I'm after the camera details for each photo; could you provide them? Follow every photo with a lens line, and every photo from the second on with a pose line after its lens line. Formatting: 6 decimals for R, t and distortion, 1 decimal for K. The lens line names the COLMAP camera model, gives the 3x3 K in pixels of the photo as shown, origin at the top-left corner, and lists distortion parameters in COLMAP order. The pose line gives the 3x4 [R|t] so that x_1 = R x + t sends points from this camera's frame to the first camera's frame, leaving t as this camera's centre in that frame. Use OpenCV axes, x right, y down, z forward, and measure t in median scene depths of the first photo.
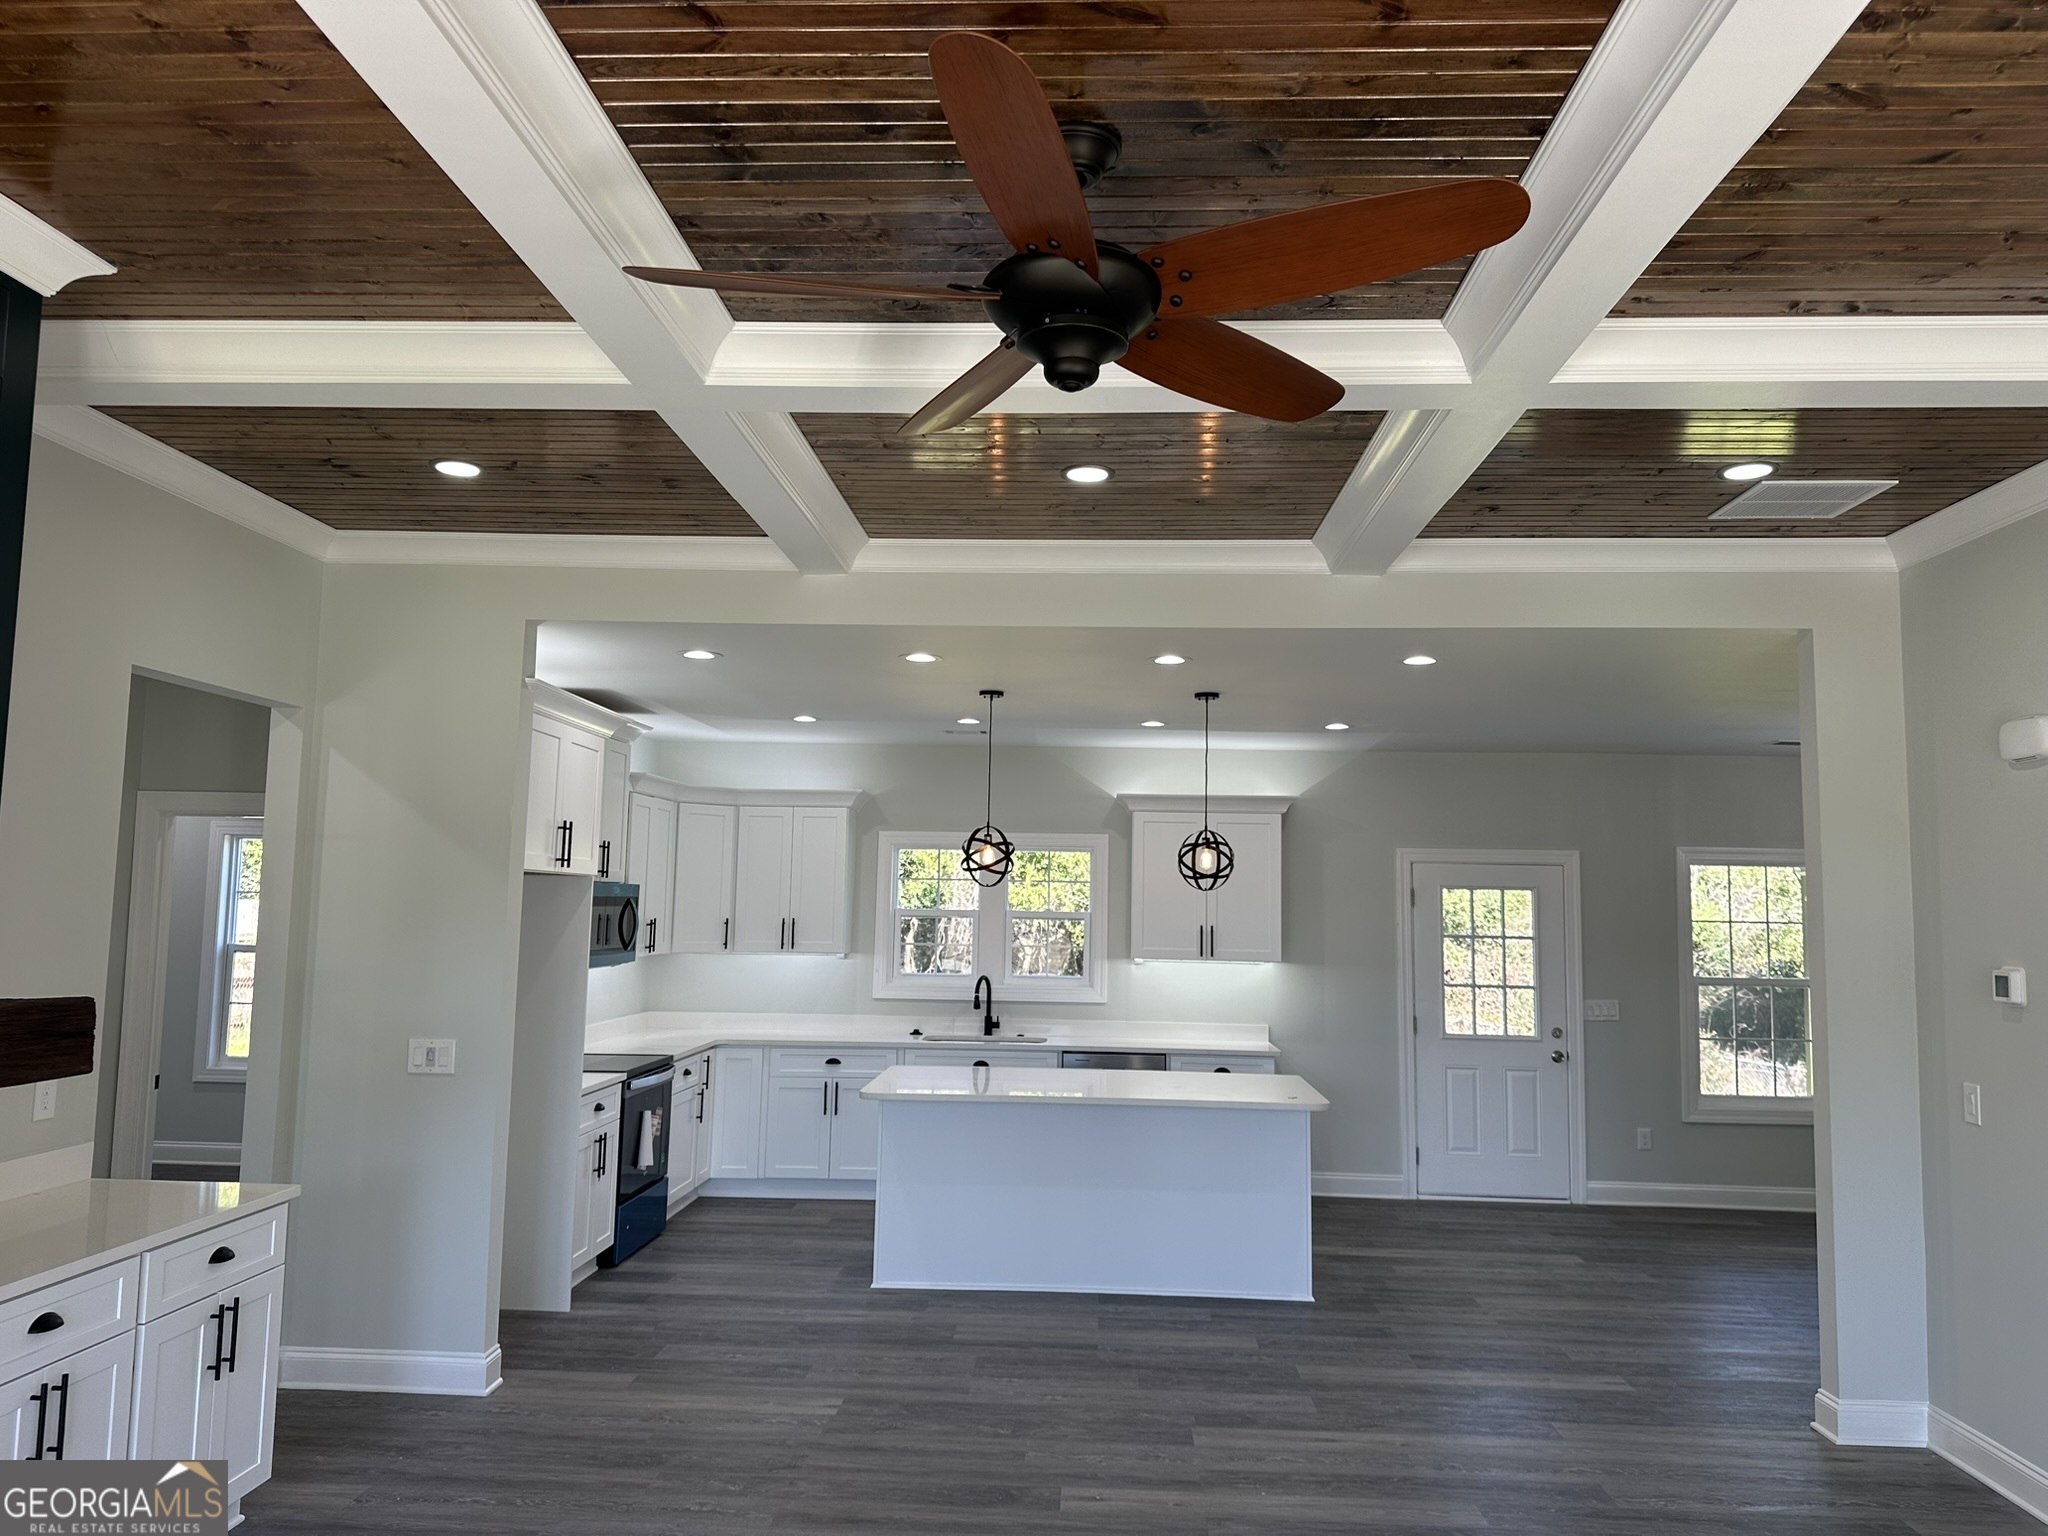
lens RADIAL K [[1425.7, 0, 1036.9], [0, 1425.7, 767.8], [0, 0, 1]] dist [0.060014, 0.000477]
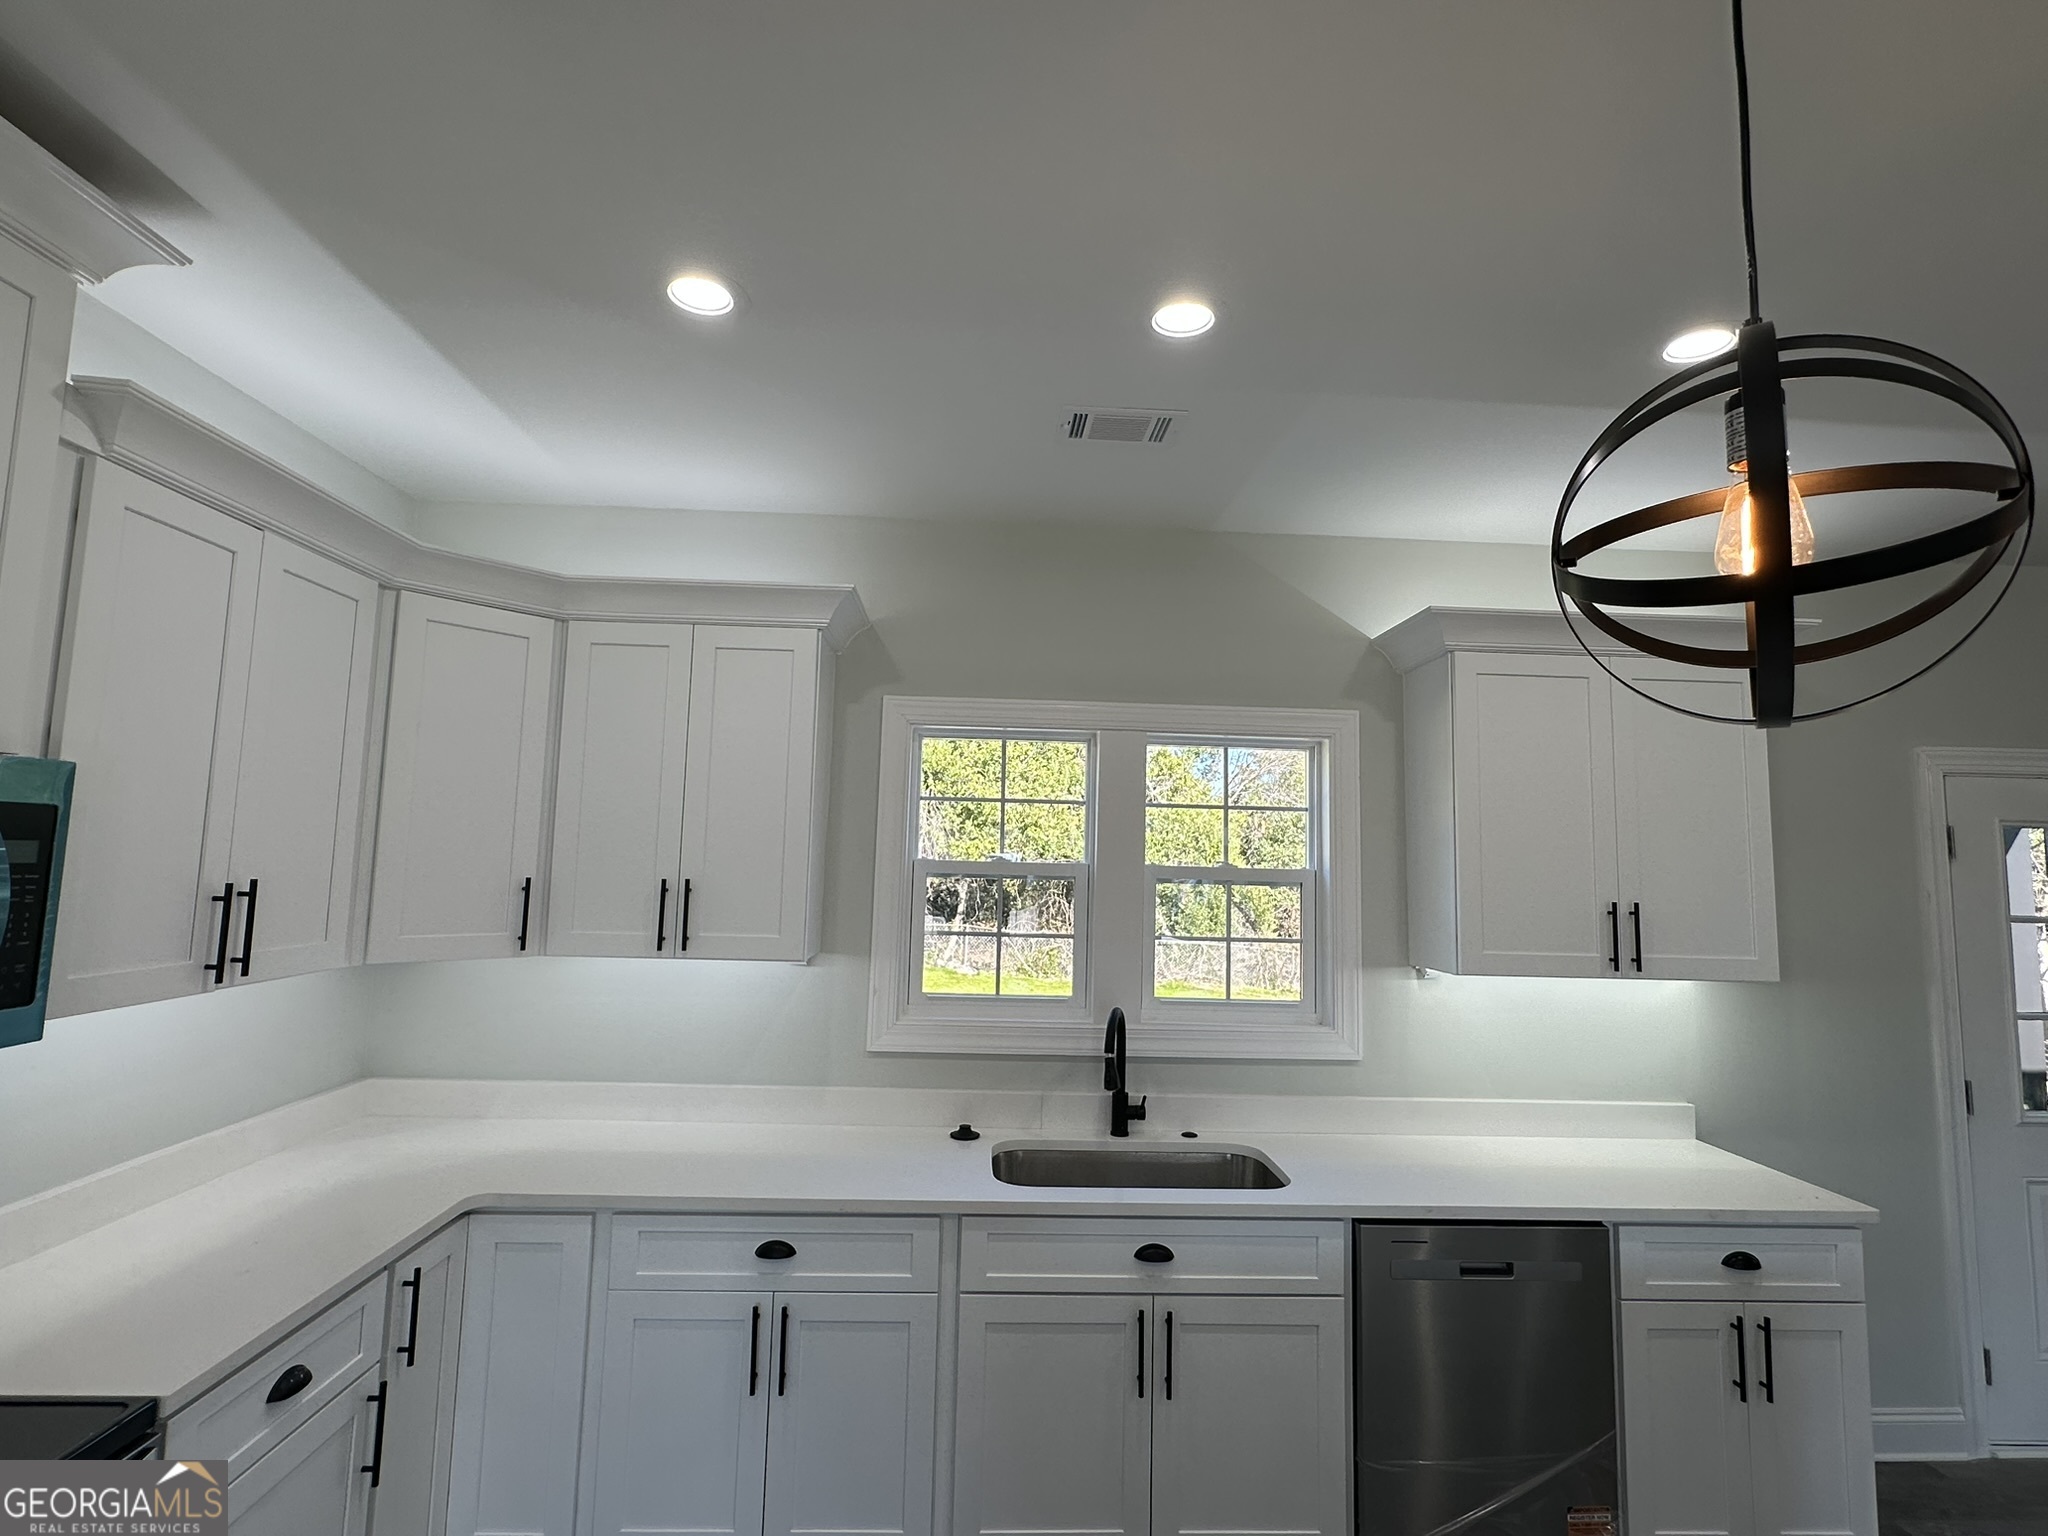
lens RADIAL K [[963.0, 0, 1021.6], [0, 963.0, 780.6], [0, 0, 1]] dist [0.003161, 0.000051]
pose [[0.994575, 0.016740, 0.102665, -0.099366], [-0.016804, 0.999859, -0.000236, 0.073554], [-0.102654, -0.001491, 0.994716, 0.693190]]
